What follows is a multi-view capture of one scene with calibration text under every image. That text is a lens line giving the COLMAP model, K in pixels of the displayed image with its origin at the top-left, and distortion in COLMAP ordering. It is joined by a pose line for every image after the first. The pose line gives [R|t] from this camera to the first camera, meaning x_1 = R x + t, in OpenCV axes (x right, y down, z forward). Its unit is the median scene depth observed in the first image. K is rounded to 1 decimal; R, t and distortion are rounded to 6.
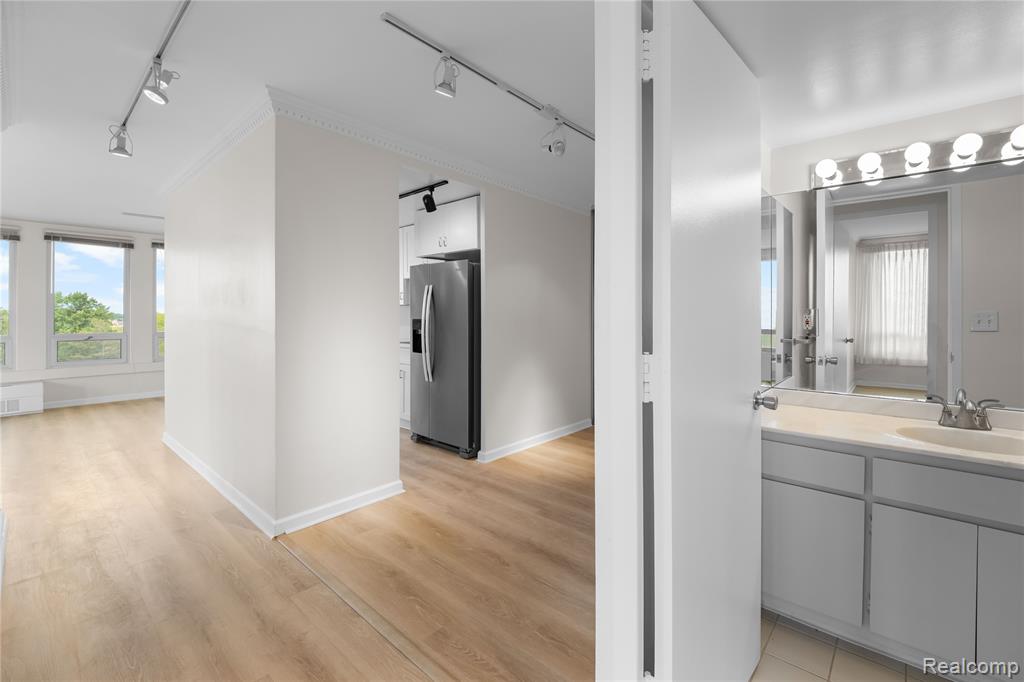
lens RADIAL K [[434.1, 0, 518.0], [0, 434.1, 311.0], [0, 0, 1]] dist [-0.016781, -0.000014]
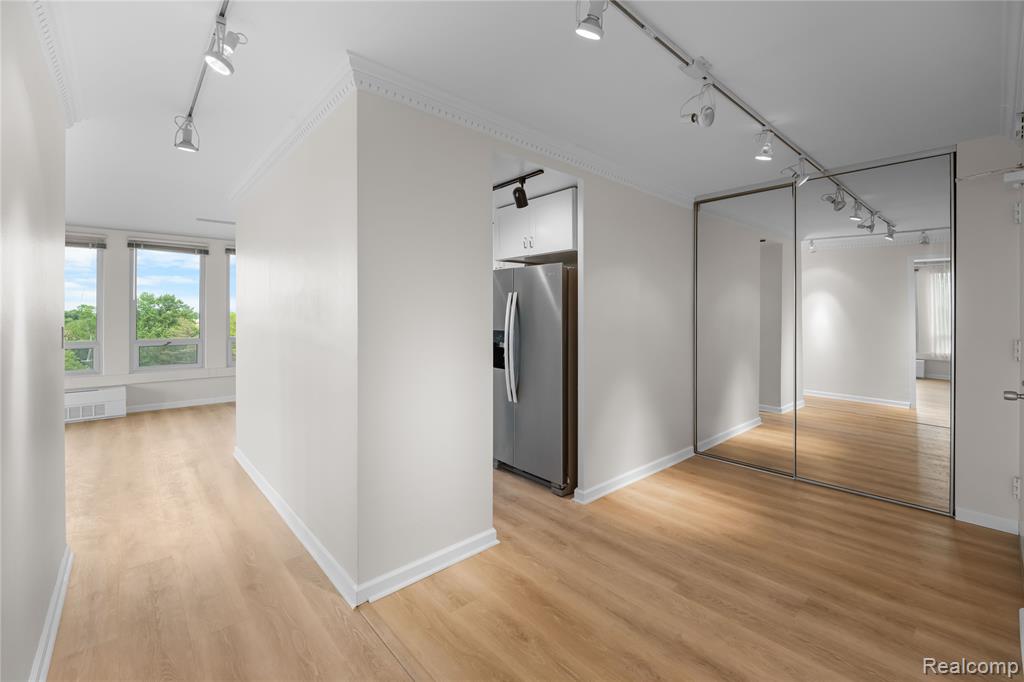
lens RADIAL K [[430.2, 0, 510.0], [0, 430.2, 314.1], [0, 0, 1]] dist [-0.012215, -0.000418]
pose [[0.992203, 0.002919, -0.124601, -0.116837], [-0.002242, 0.999982, 0.005571, -0.023393], [0.124615, -0.005248, 0.992191, 0.154517]]
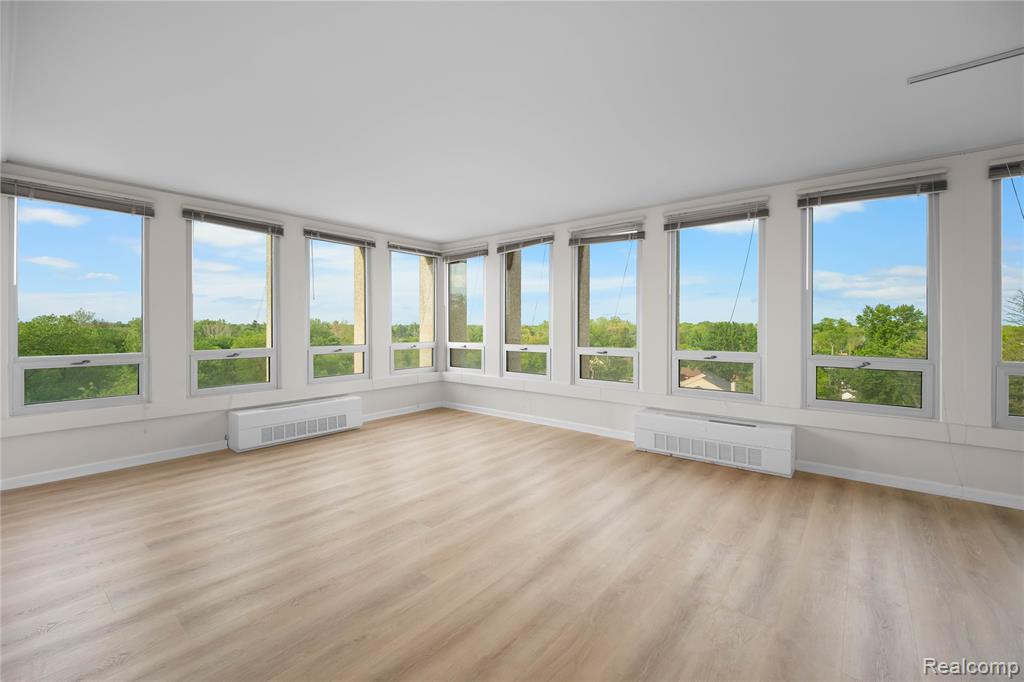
lens RADIAL K [[438.9, 0, 515.8], [0, 438.9, 323.8], [0, 0, 1]] dist [-0.001137, -0.000282]
pose [[0.041413, 0.000432, -0.999142, -0.730860], [0.000528, 1.000000, 0.000454, 0.012996], [0.999142, -0.000546, 0.041412, 0.851118]]
